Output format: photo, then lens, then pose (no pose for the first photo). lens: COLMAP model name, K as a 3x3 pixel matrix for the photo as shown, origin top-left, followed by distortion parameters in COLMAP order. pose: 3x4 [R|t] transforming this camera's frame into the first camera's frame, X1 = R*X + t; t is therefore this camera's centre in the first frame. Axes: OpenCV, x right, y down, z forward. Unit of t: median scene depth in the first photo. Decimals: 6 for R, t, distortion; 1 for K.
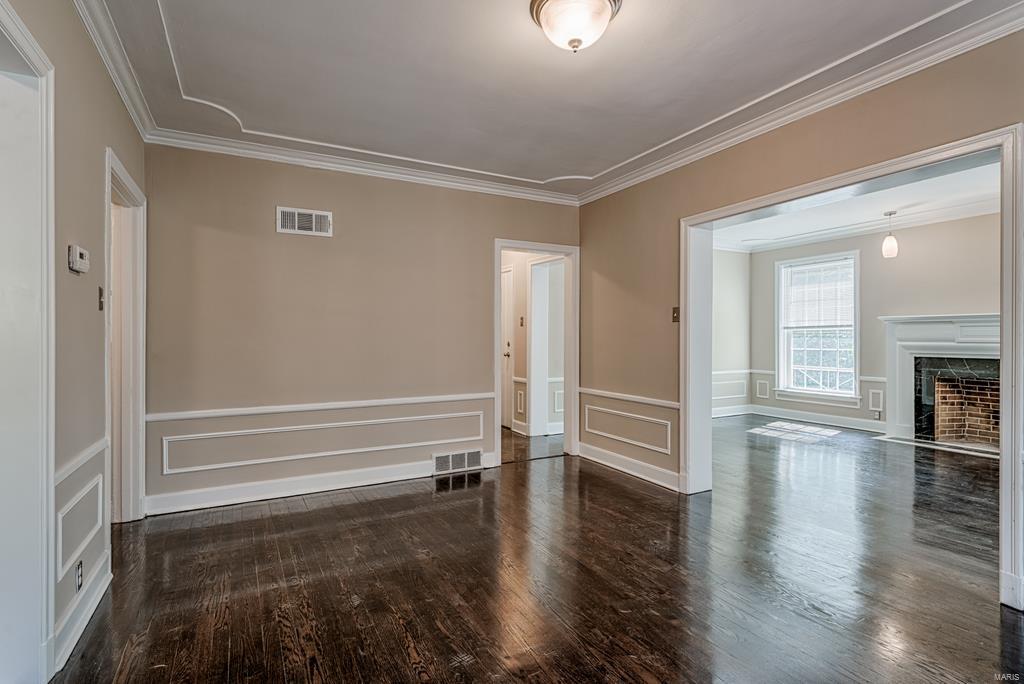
lens RADIAL K [[498.9, 0, 514.6], [0, 498.9, 336.2], [0, 0, 1]] dist [0.011707, -0.005265]
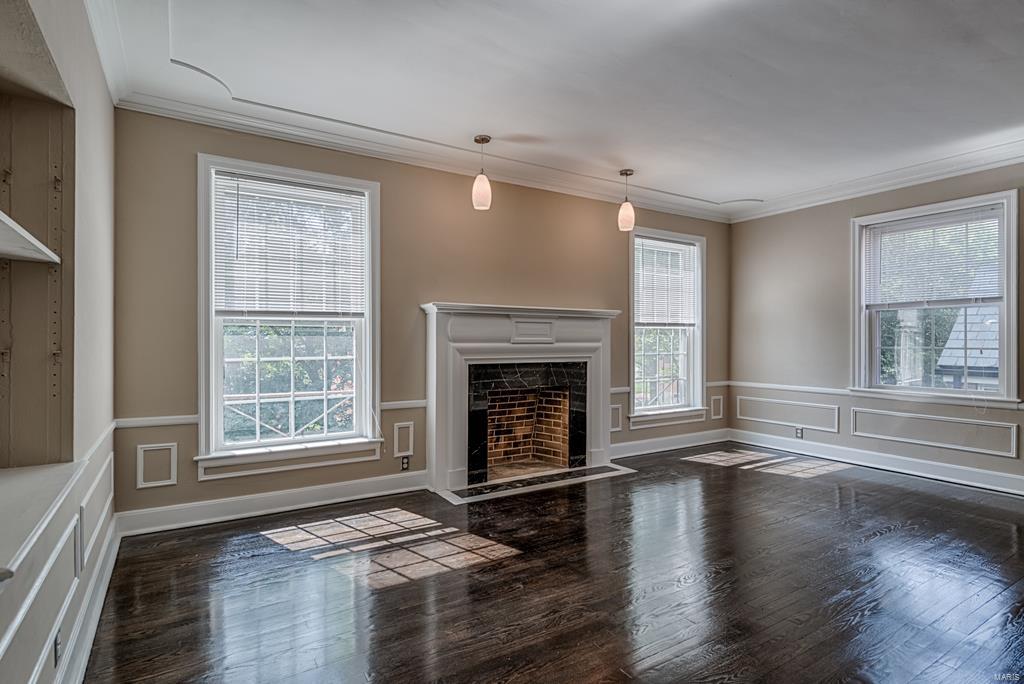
lens RADIAL K [[520.7, 0, 507.7], [0, 520.7, 340.4], [0, 0, 1]] dist [0.004595, -0.000024]
pose [[-0.059618, -0.001686, 0.998220, 0.083028], [-0.006408, 0.999979, 0.001306, 0.006333], [-0.998201, -0.006319, -0.059627, 0.917267]]
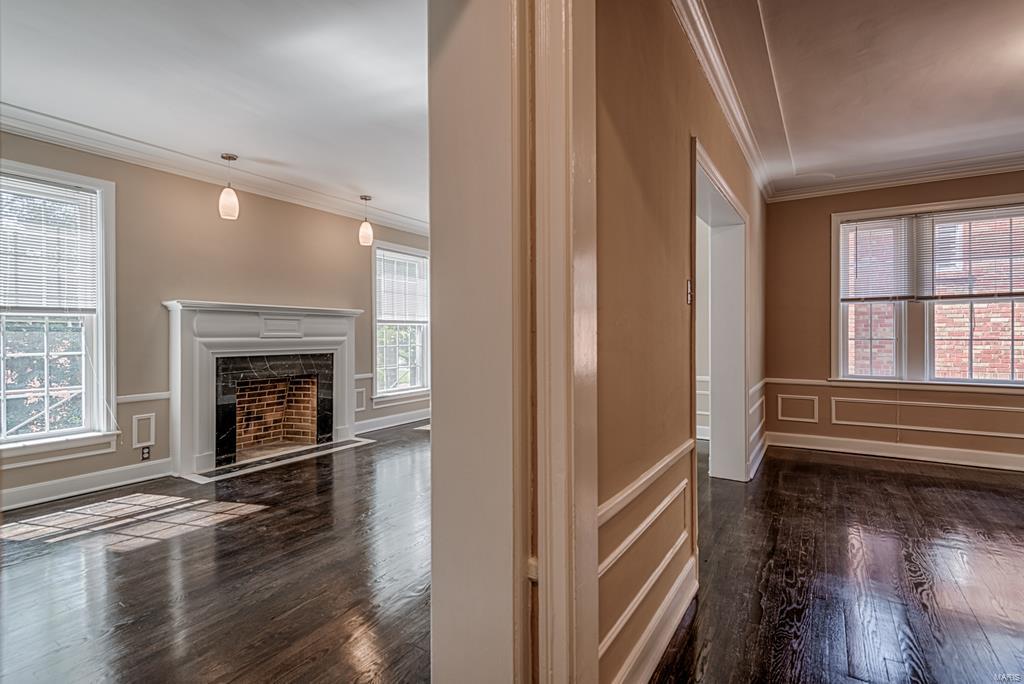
lens RADIAL K [[498.9, 0, 514.6], [0, 498.9, 336.2], [0, 0, 1]] dist [0.011707, -0.005265]
pose [[-0.499305, -0.006159, 0.866404, -0.064508], [-0.005129, 0.999978, 0.004153, 0.003447], [-0.866411, -0.002370, -0.499326, 0.915270]]
